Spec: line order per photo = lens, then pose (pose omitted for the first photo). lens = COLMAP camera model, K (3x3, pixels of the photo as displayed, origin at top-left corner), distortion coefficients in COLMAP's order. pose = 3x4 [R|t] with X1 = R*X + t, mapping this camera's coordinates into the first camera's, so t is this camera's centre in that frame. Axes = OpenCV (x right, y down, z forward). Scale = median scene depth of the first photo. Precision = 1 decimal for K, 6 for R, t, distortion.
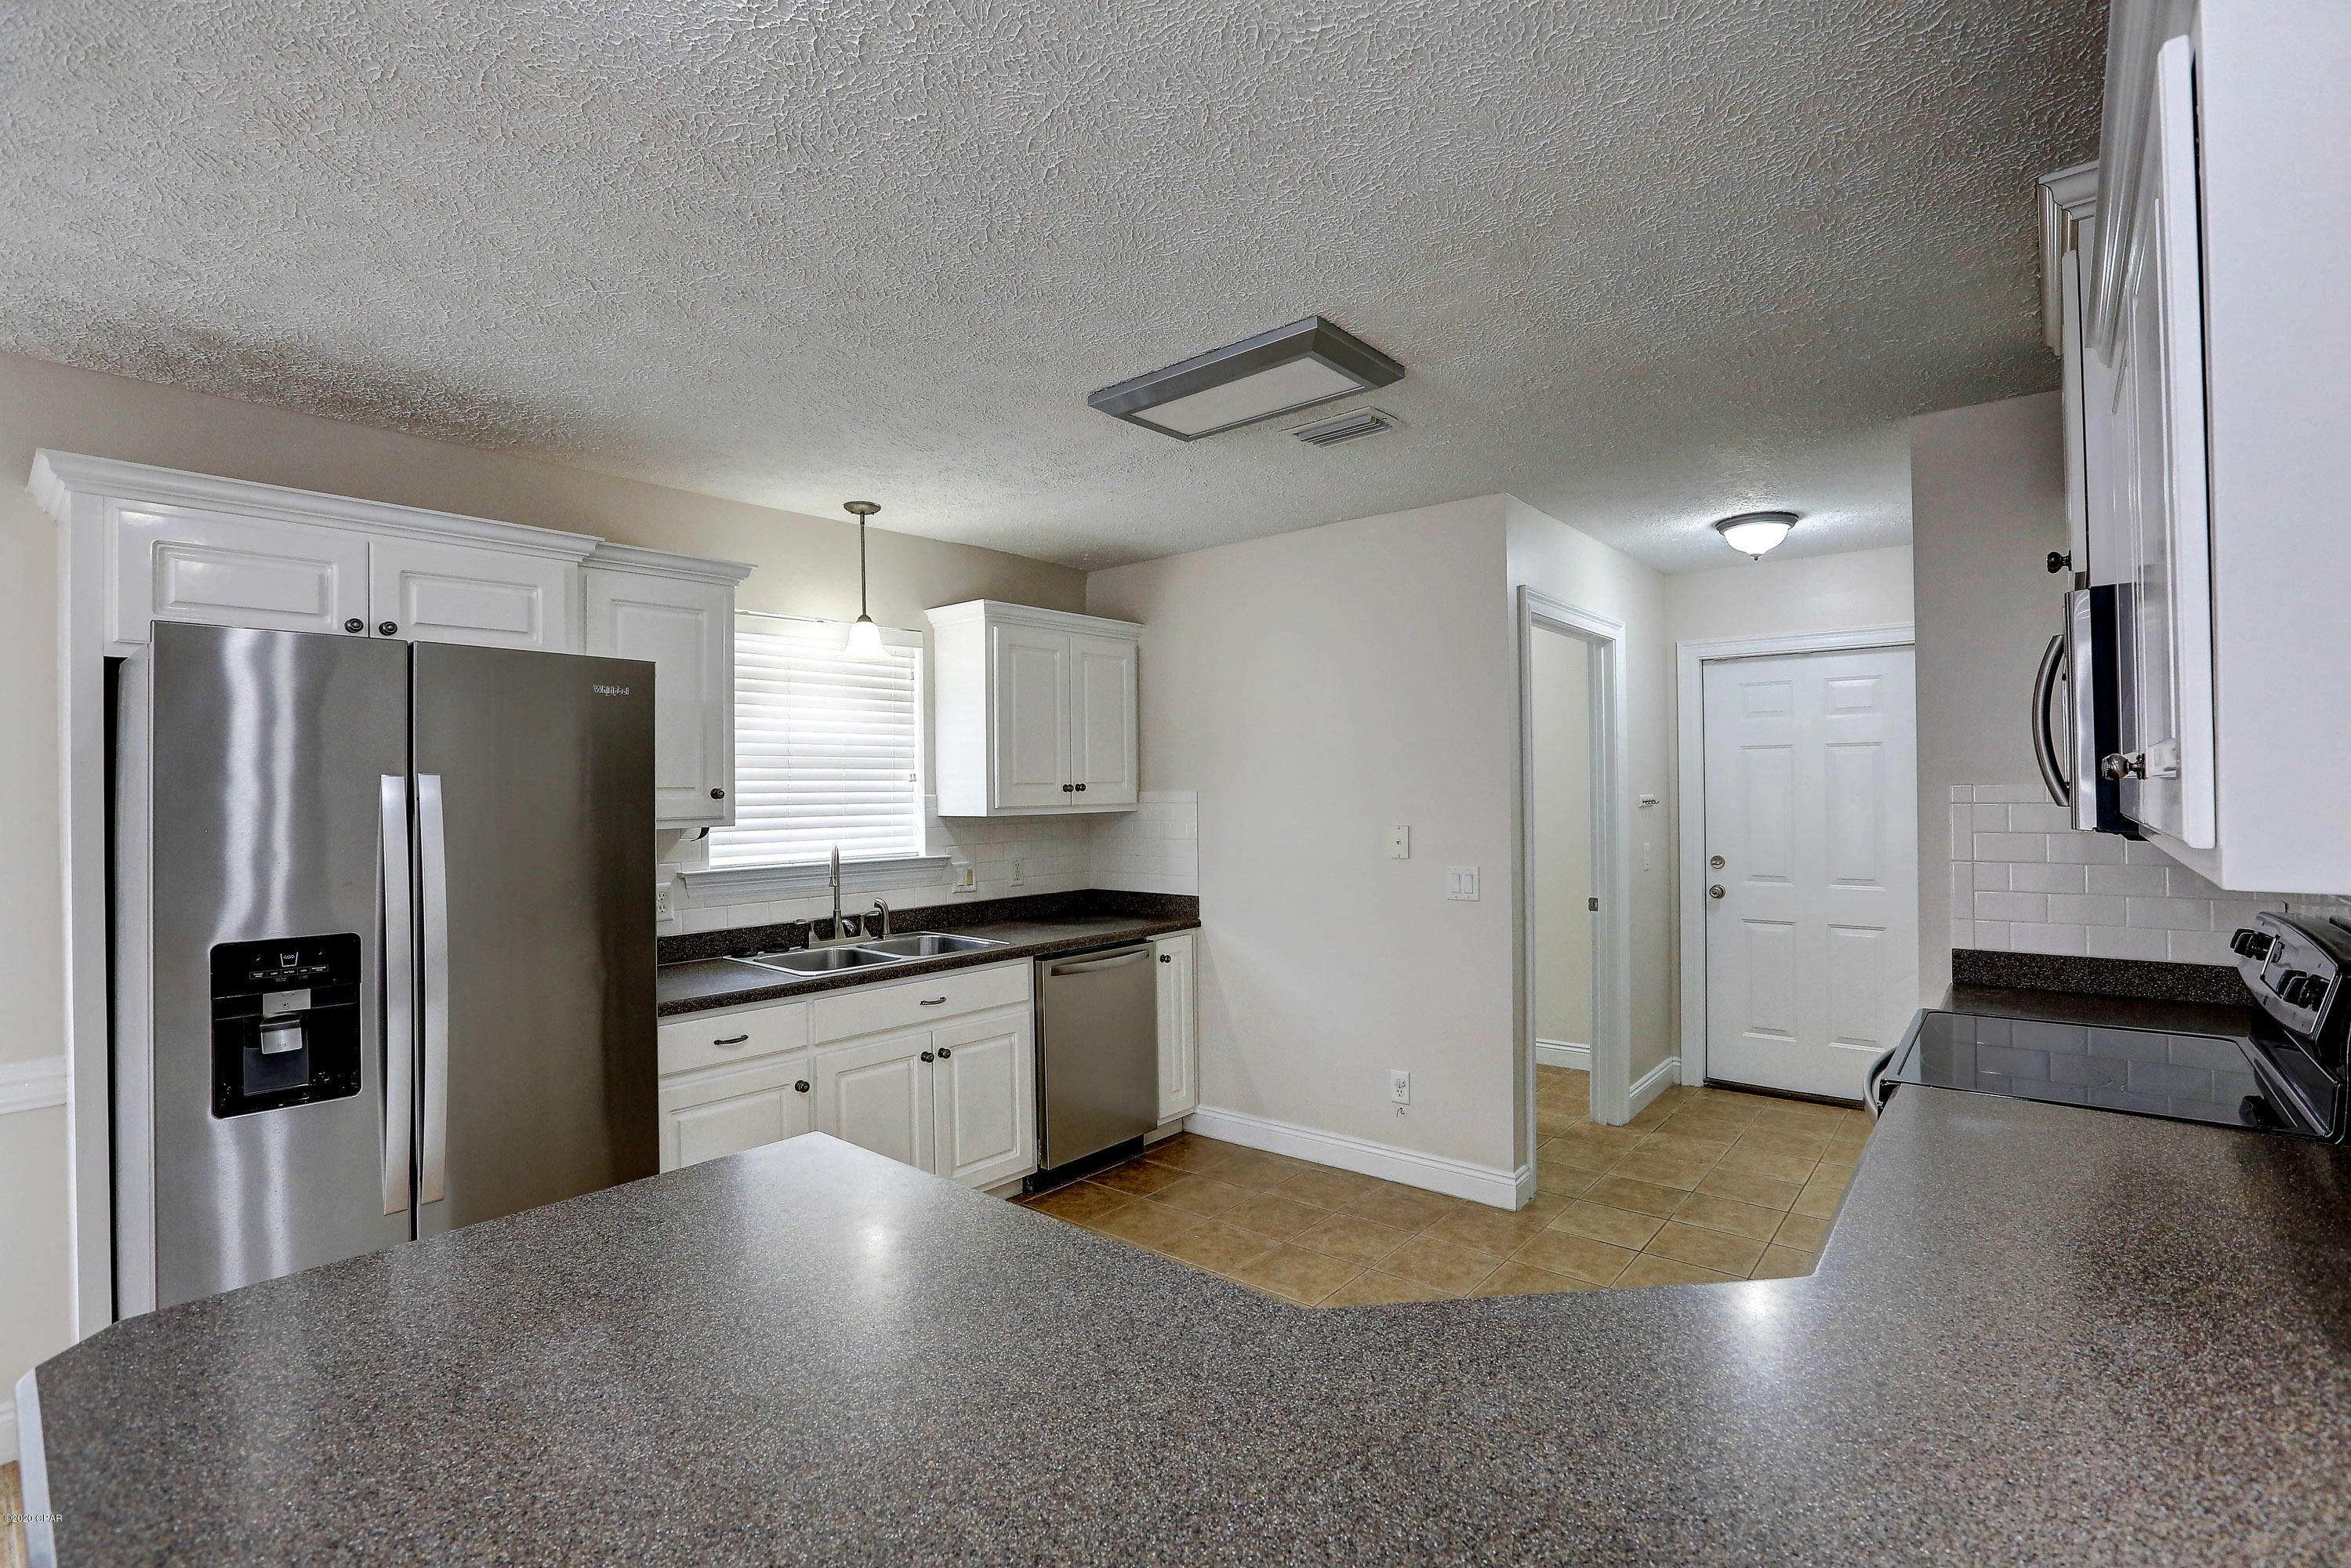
lens RADIAL K [[1089.0, 0, 1174.1], [0, 1089.0, 781.6], [0, 0, 1]] dist [-0.029938, 0.006556]
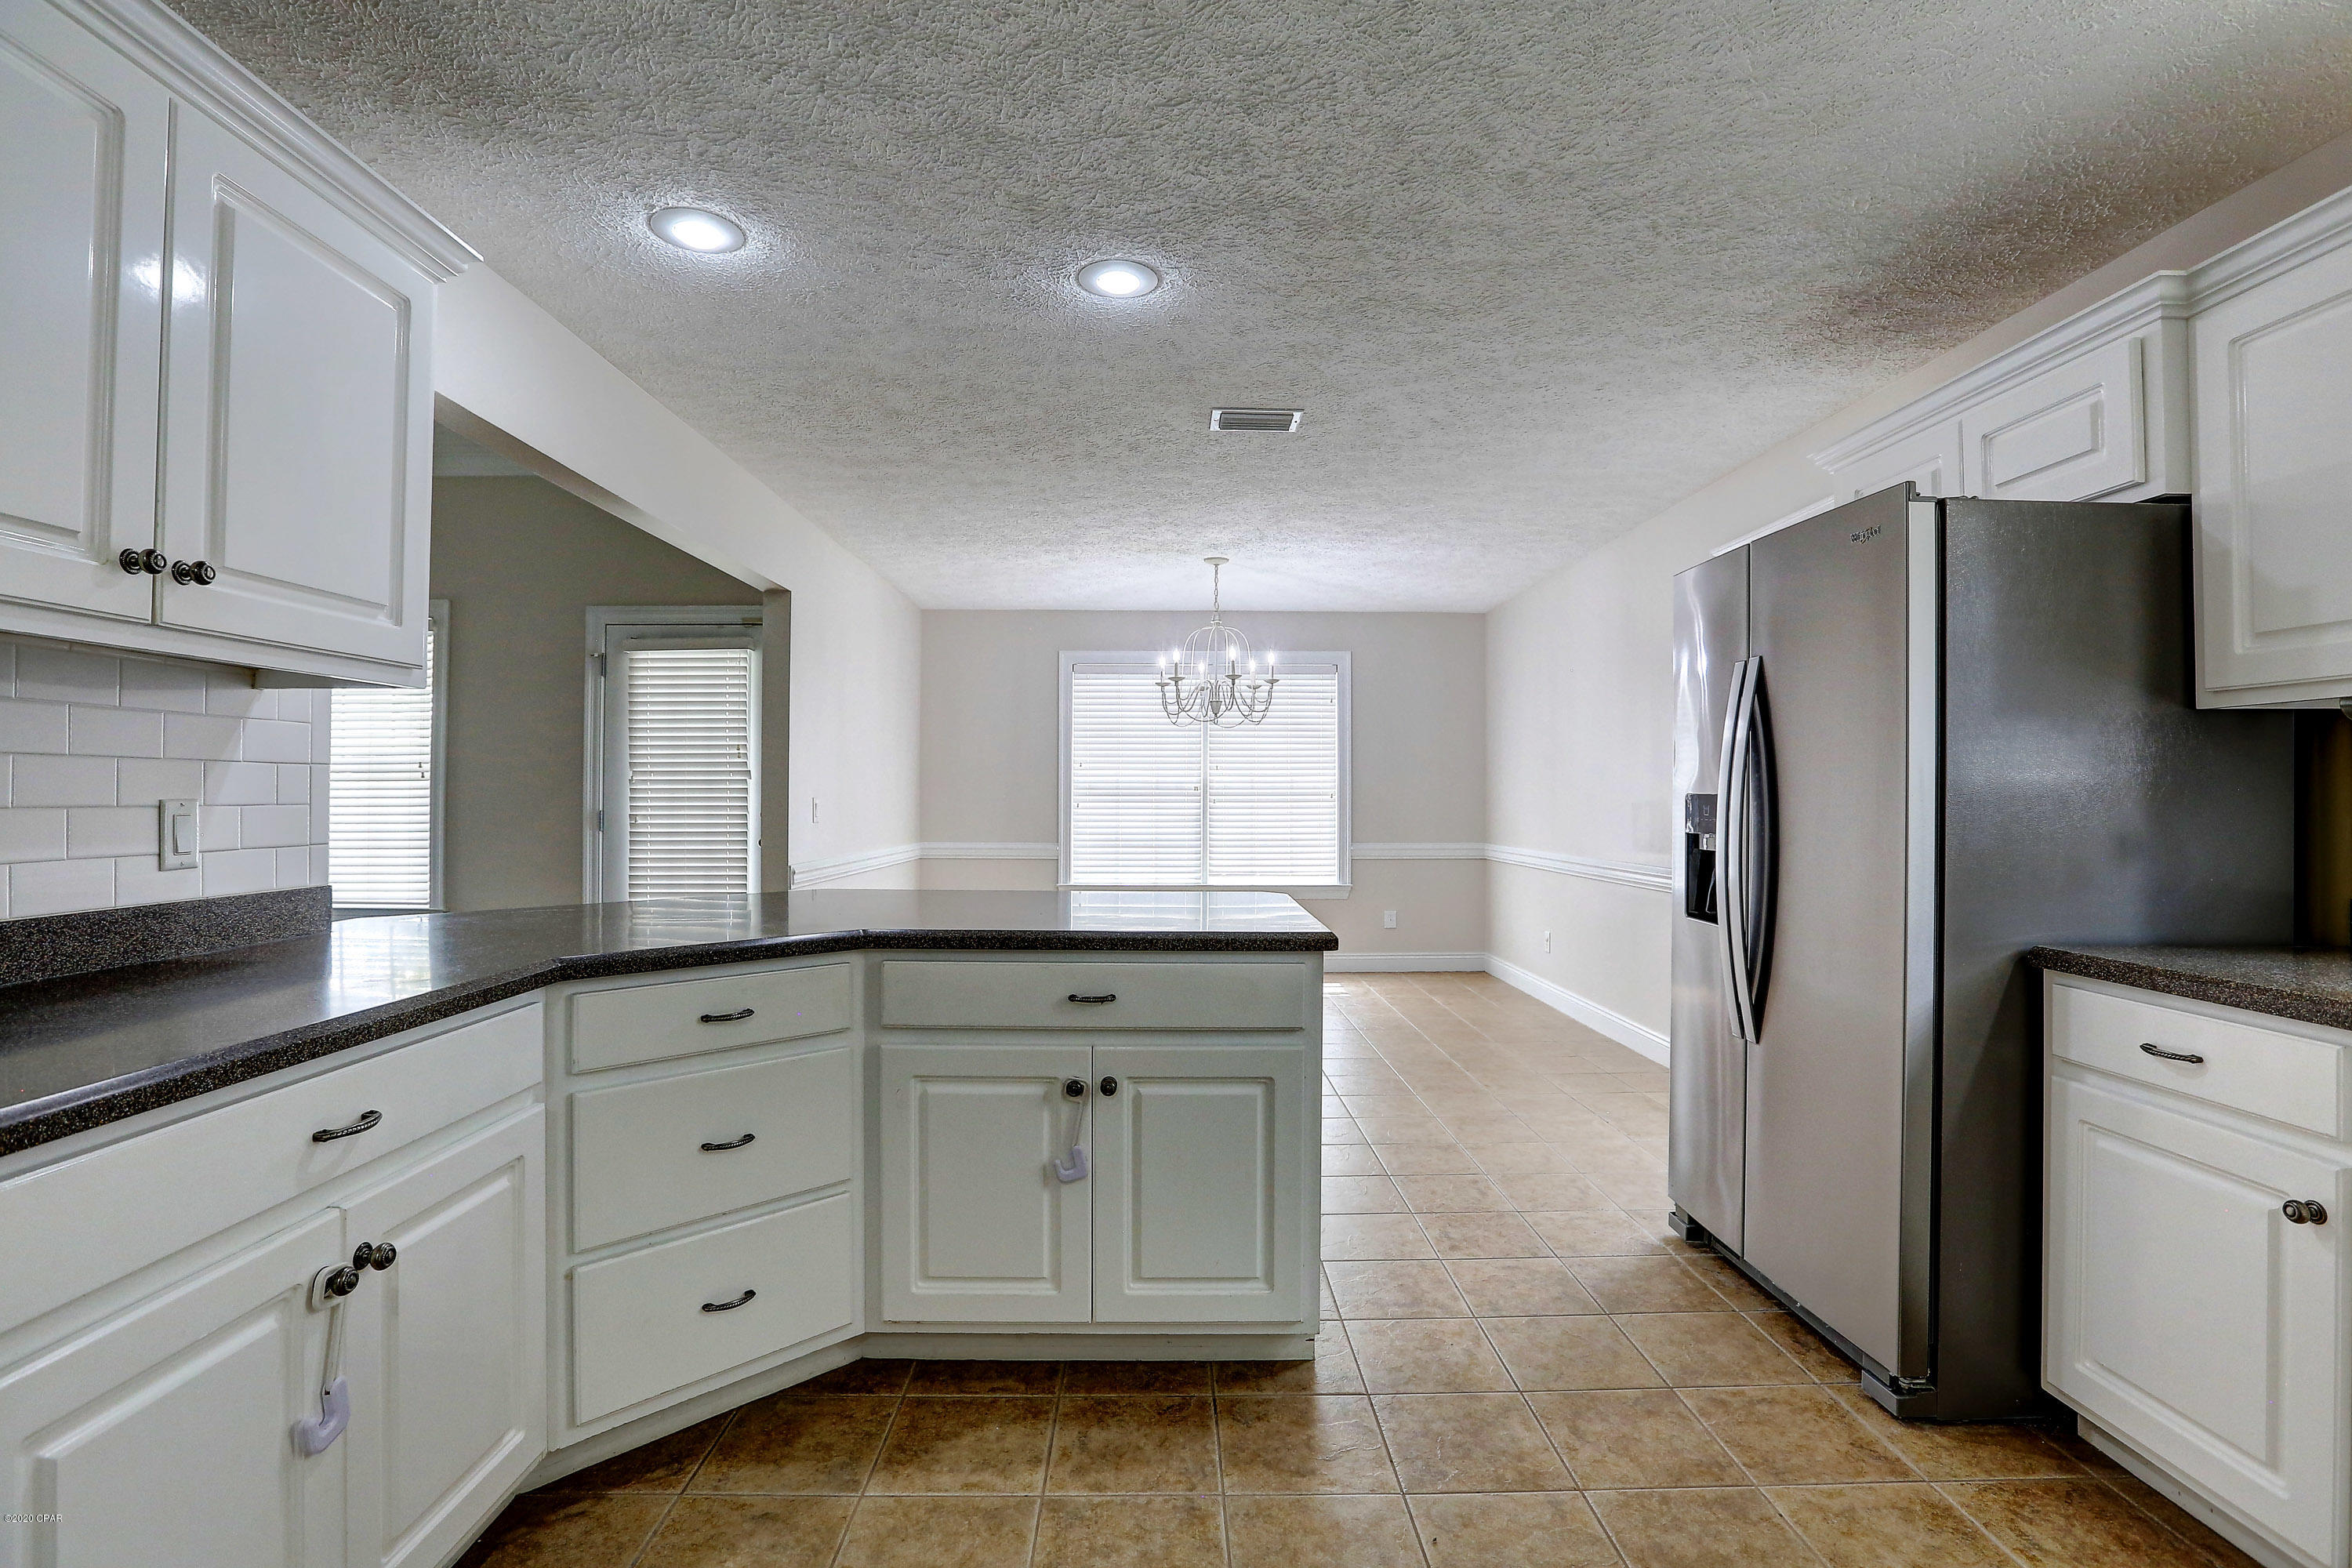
lens RADIAL K [[1089.4, 0, 1202.5], [0, 1089.4, 785.8], [0, 0, 1]] dist [-0.029938, 0.006556]
pose [[-0.756677, 0.005561, -0.653765, 0.275140], [0.005755, 0.999982, 0.001845, 0.069799], [0.653763, -0.002366, -0.756695, 0.841296]]
